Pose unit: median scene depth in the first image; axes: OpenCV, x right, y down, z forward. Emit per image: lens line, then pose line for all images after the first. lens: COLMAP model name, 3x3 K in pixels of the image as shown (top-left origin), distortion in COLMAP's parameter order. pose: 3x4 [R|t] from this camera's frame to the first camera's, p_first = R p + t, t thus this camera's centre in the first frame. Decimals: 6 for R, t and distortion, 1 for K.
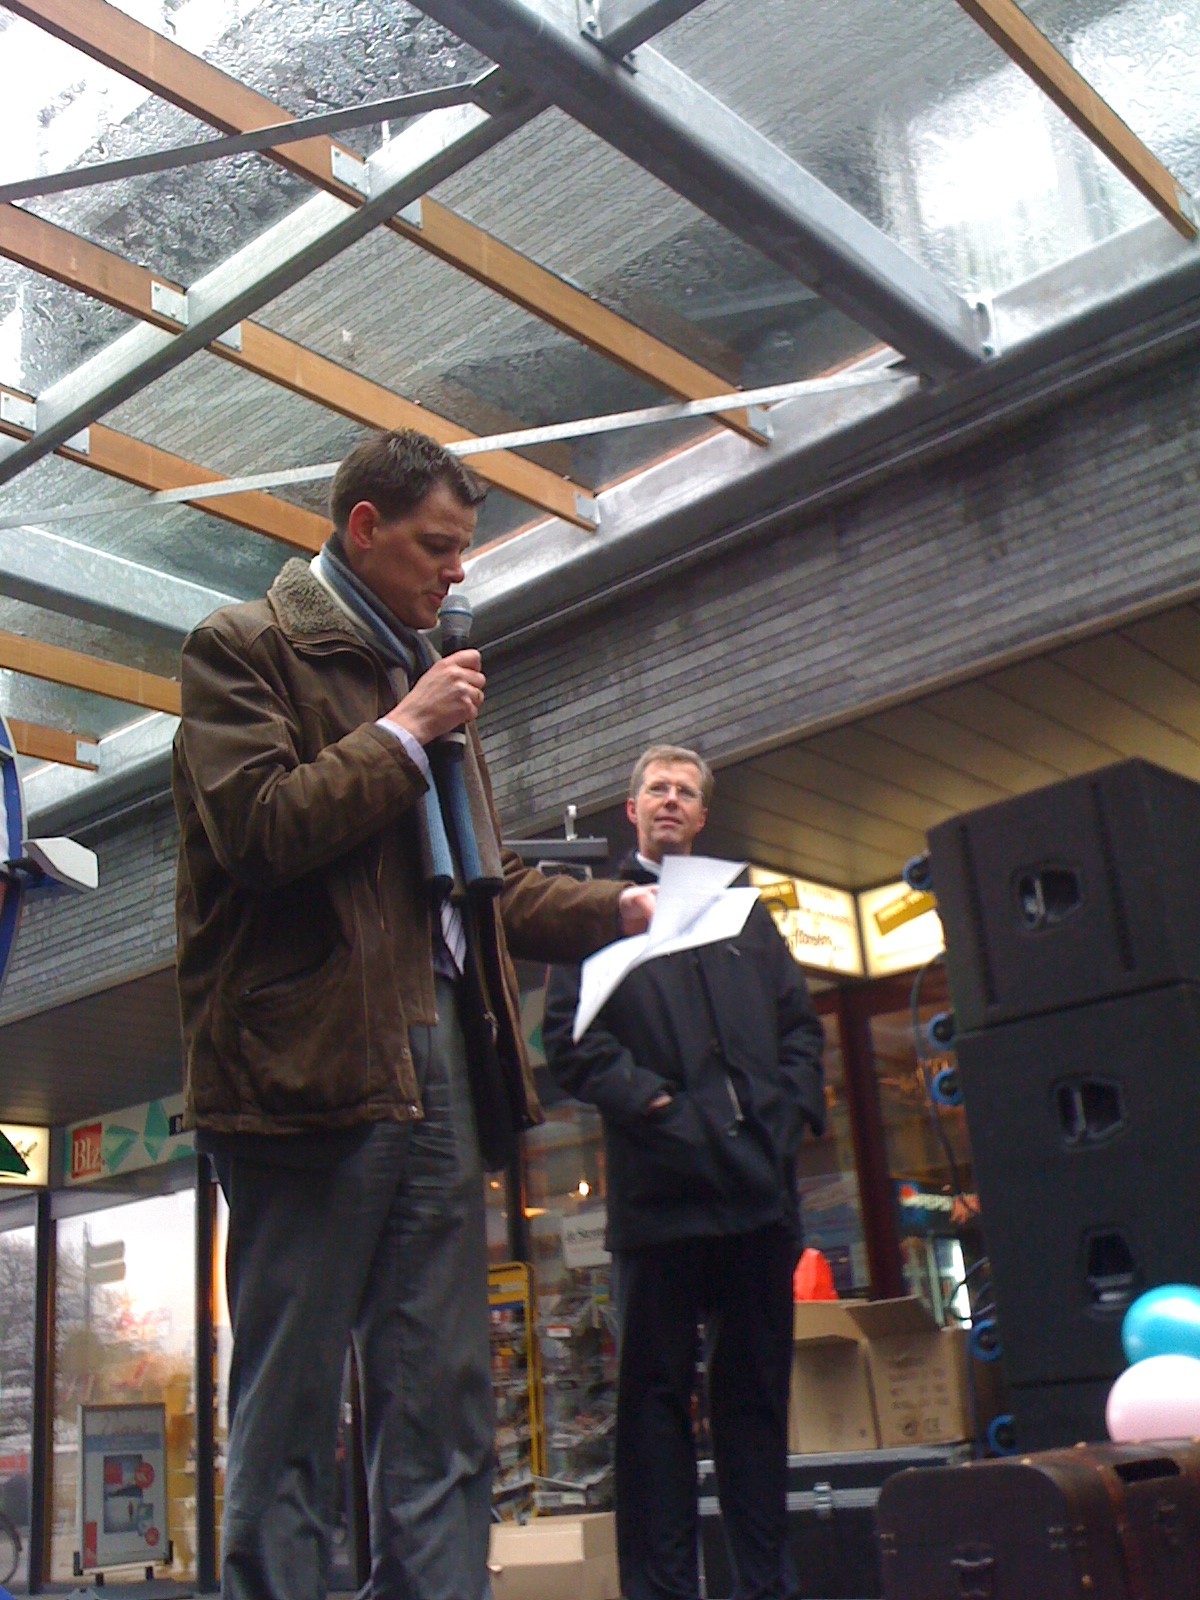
lens RADIAL K [[1744.7, 0, 600.7], [0, 1744.7, 854.6], [0, 0, 1]] dist [0.076756, -0.292366]
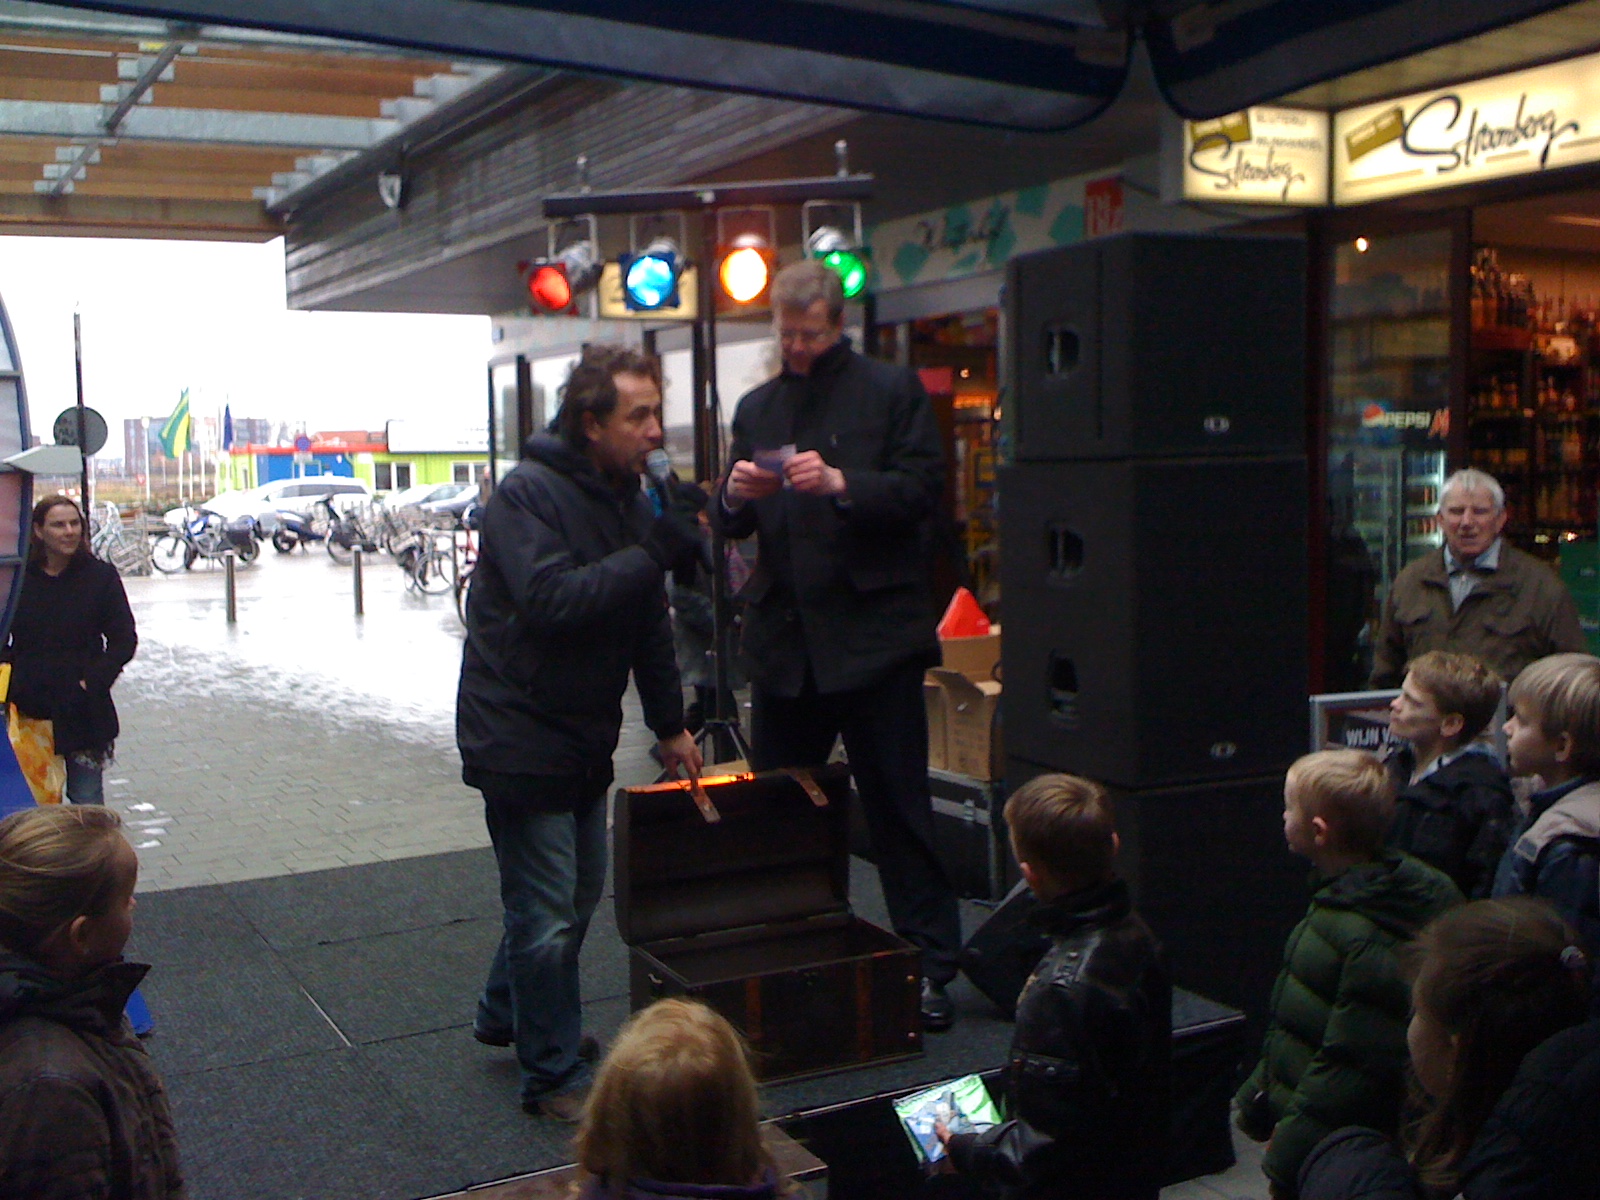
lens RADIAL K [[1705.3, 0, 800.0], [0, 1705.3, 600.0], [0, 0, 1]] dist [0.174653, -0.530906]
pose [[0.934505, 0.095863, -0.342799, 0.226920], [0.051178, 0.916860, 0.395914, -0.124219], [0.352252, -0.387527, 0.851904, -0.008388]]
